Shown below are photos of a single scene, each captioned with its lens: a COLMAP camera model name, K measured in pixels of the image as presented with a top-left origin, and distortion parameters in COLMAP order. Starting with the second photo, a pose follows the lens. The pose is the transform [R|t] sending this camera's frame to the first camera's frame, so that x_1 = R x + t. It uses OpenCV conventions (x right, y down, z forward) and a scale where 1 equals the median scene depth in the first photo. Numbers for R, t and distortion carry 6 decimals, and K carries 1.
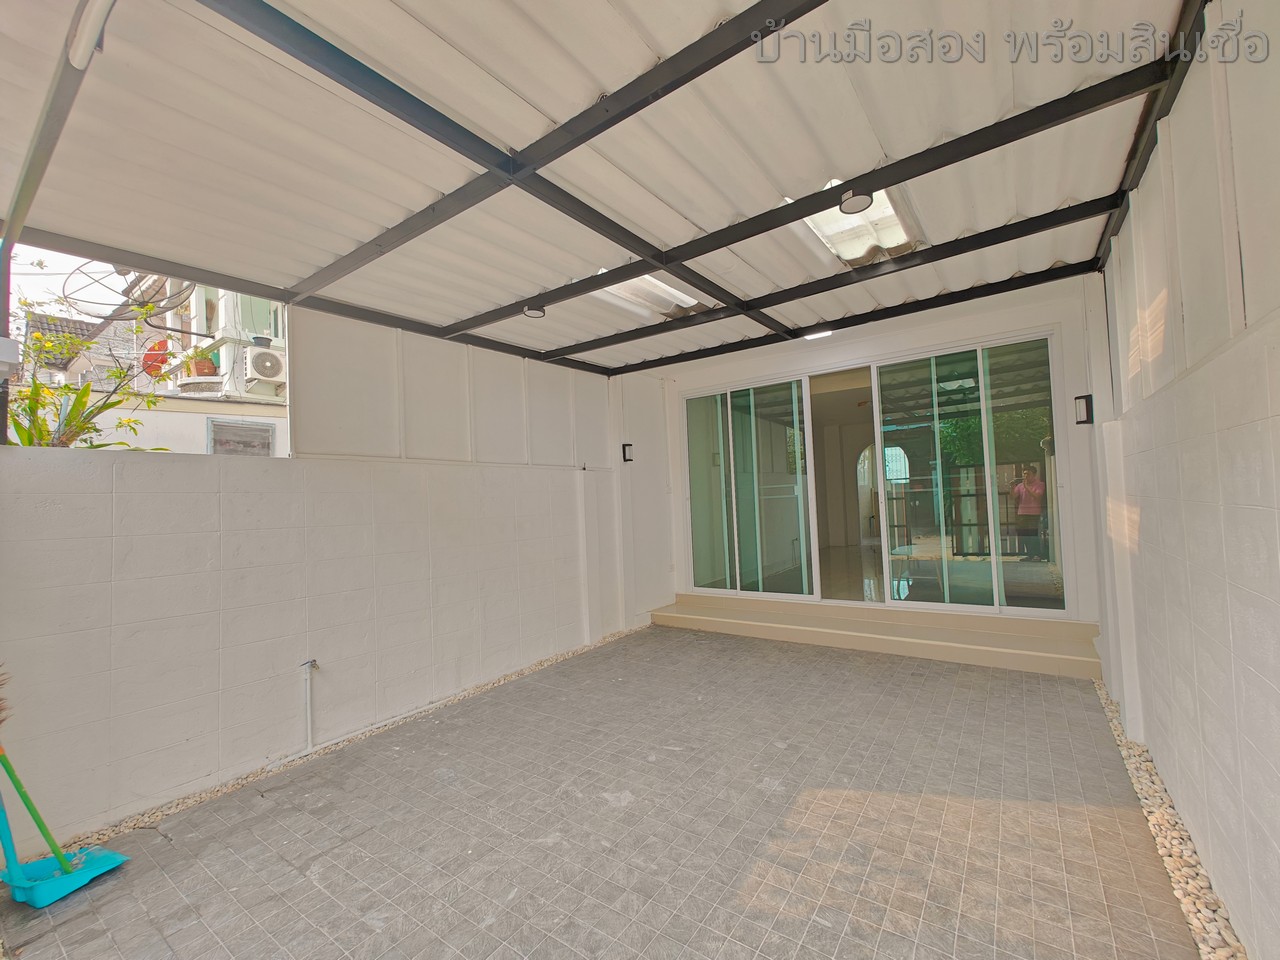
lens RADIAL K [[531.3, 0, 640.2], [0, 531.3, 483.8], [0, 0, 1]] dist [-0.005192, 0.002462]
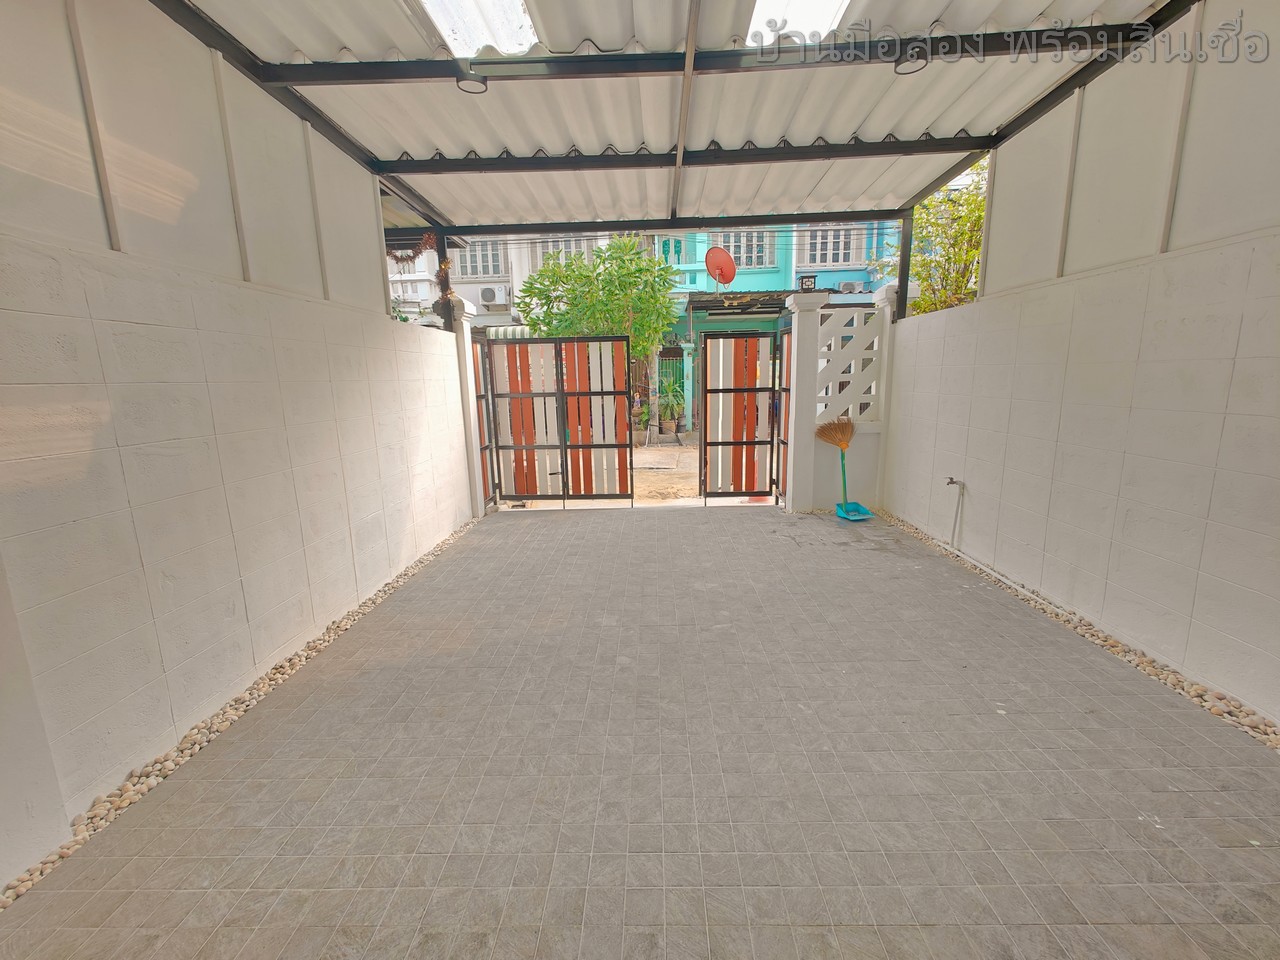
lens RADIAL K [[531.3, 0, 643.7], [0, 531.3, 479.1], [0, 0, 1]] dist [-0.005192, 0.002462]
pose [[-0.823700, 0.167178, -0.541821, 0.720301], [0.080378, 0.980325, 0.180283, 0.072383], [0.561300, 0.104949, -0.820931, 1.873461]]
